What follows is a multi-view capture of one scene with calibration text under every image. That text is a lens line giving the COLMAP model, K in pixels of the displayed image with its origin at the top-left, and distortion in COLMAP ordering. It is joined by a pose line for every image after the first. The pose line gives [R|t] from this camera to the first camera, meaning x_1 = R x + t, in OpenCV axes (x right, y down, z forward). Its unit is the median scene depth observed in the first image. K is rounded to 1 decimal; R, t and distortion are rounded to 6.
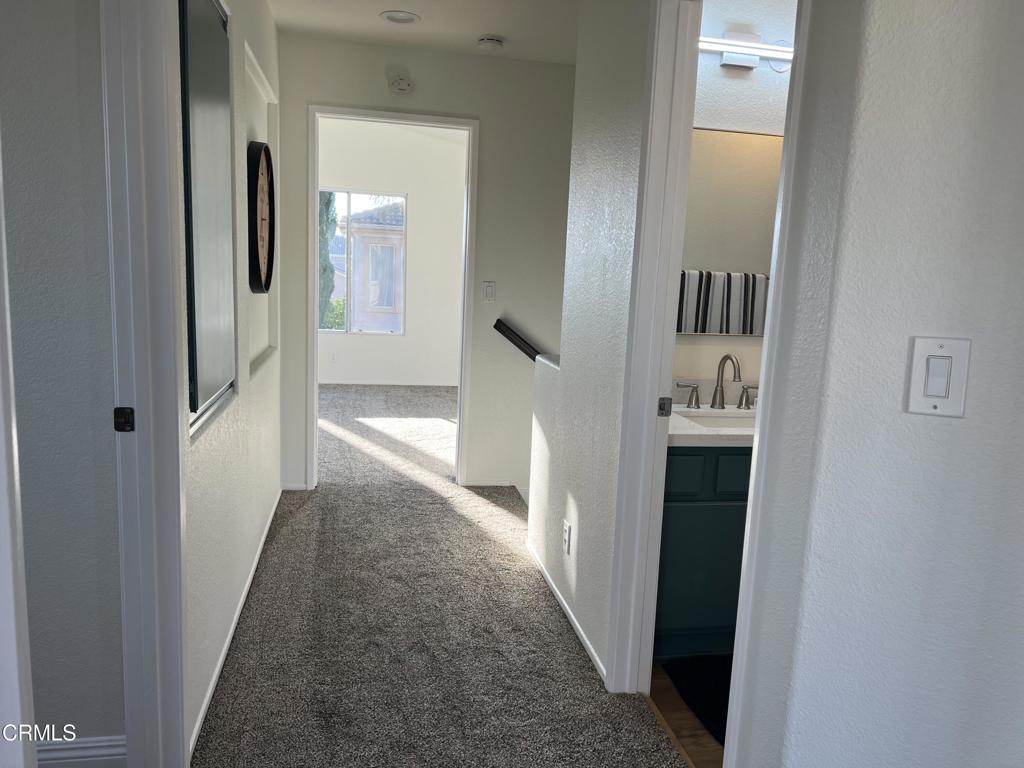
lens RADIAL K [[769.4, 0, 514.6], [0, 769.4, 388.5], [0, 0, 1]] dist [0.061946, -0.075479]
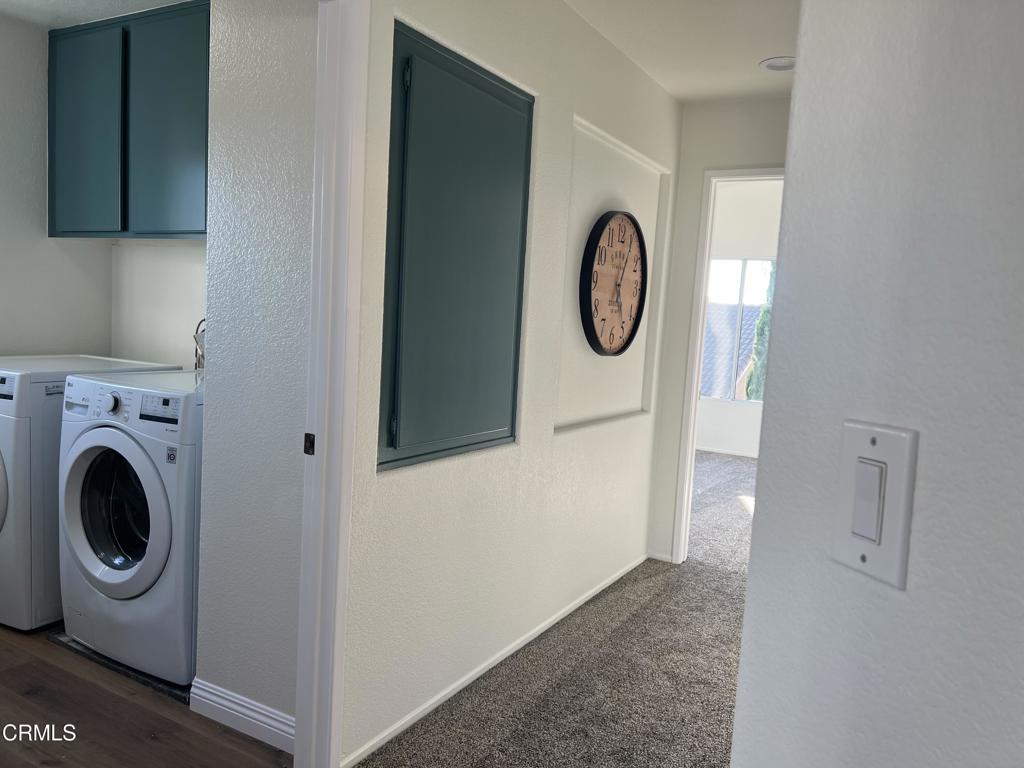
lens RADIAL K [[769.4, 0, 514.9], [0, 769.4, 383.9], [0, 0, 1]] dist [0.061946, -0.075479]
pose [[0.733546, 0.054103, -0.677483, 0.255240], [-0.124536, 0.990649, -0.055730, -0.012068], [0.668133, 0.125252, 0.733424, 0.159128]]
